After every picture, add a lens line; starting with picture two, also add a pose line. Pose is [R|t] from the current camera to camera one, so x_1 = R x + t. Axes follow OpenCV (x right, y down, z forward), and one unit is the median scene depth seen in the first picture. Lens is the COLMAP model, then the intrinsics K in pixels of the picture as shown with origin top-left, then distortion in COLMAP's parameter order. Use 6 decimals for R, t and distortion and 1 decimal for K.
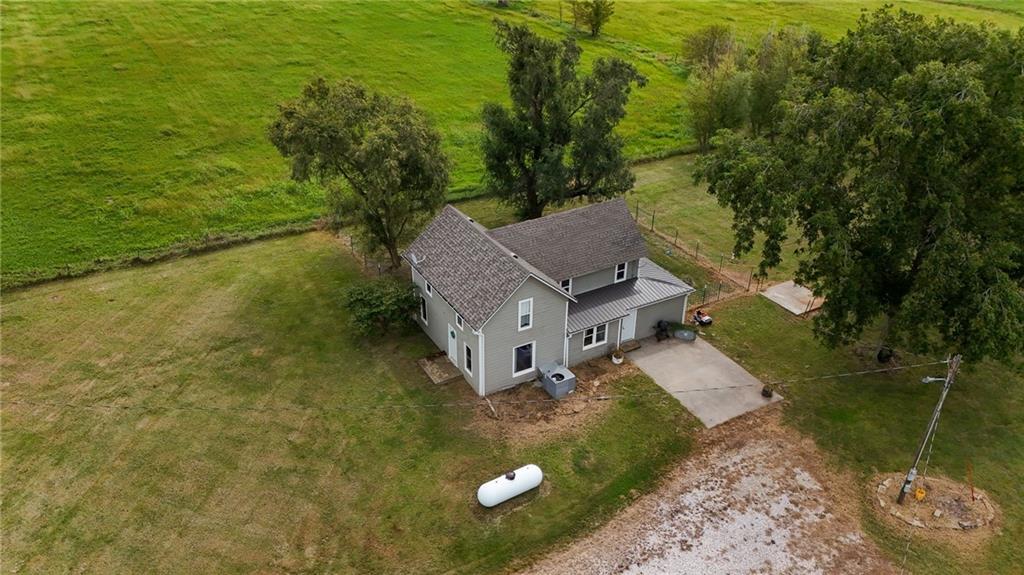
lens RADIAL K [[752.0, 0, 516.4], [0, 752.0, 290.2], [0, 0, 1]] dist [0.070703, -0.068119]
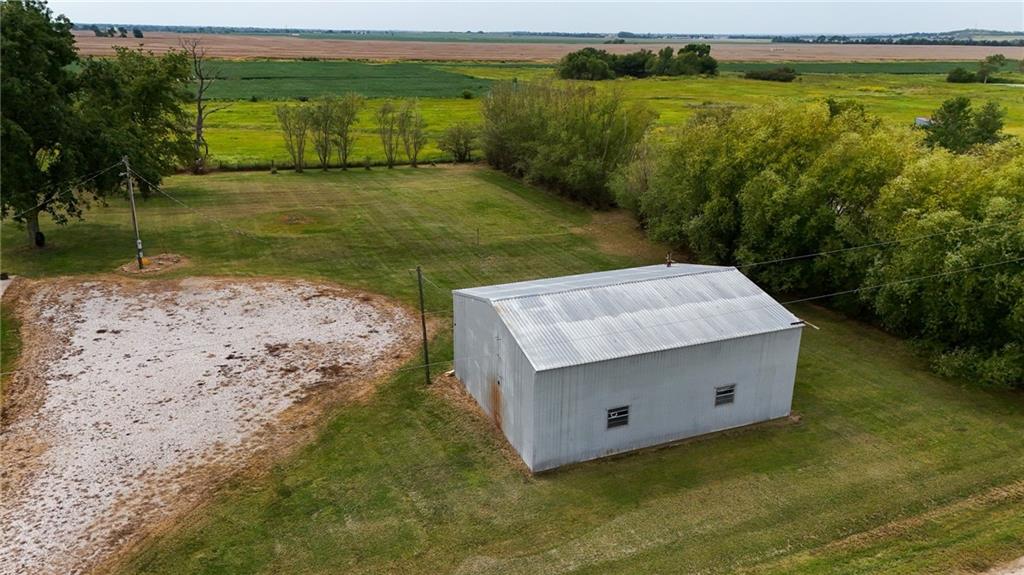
lens RADIAL K [[752.0, 0, 516.4], [0, 752.0, 290.2], [0, 0, 1]] dist [0.070703, -0.068119]
pose [[0.128492, -0.331666, 0.934606, -0.842268], [0.493904, 0.838627, 0.229703, 0.310591], [-0.859970, 0.432090, 0.271567, -0.092137]]
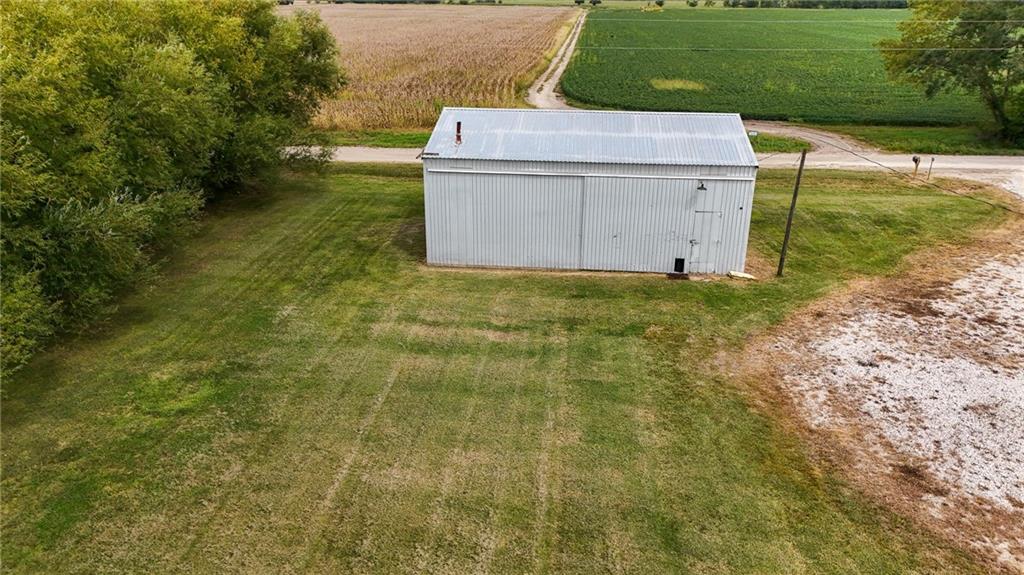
lens RADIAL K [[752.0, 0, 516.4], [0, 752.0, 290.2], [0, 0, 1]] dist [0.070703, -0.068119]
pose [[-0.590524, 0.281518, -0.756326, 0.818364], [-0.419934, 0.693119, 0.585868, 0.237242], [0.689156, 0.663577, -0.291084, 0.384832]]
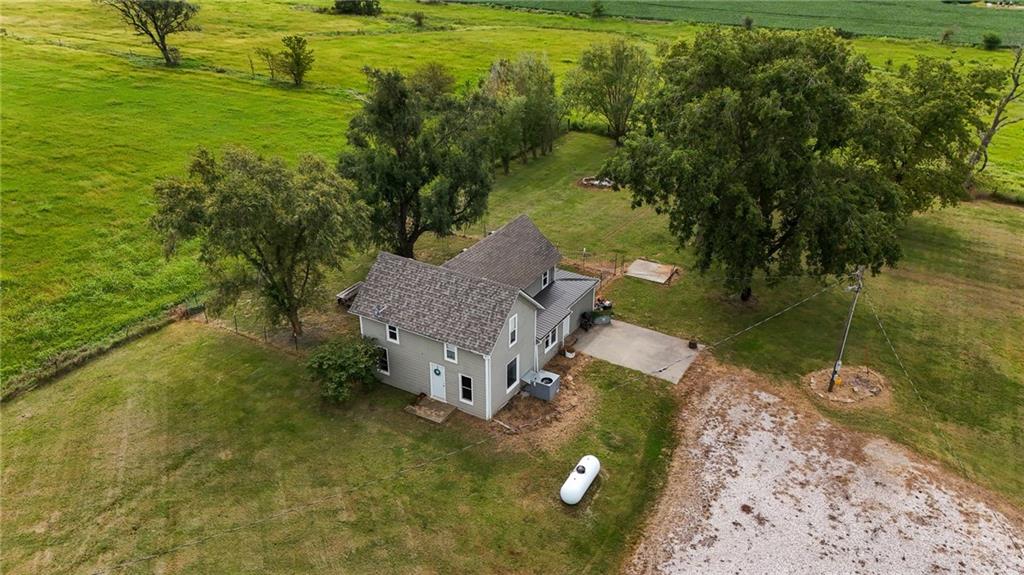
lens RADIAL K [[752.0, 0, 516.4], [0, 752.0, 290.2], [0, 0, 1]] dist [0.070703, -0.068119]
pose [[0.869850, -0.229757, 0.436547, -0.452254], [0.252250, 0.967639, 0.006649, -0.030077], [-0.423948, 0.104335, 0.899657, 0.036930]]
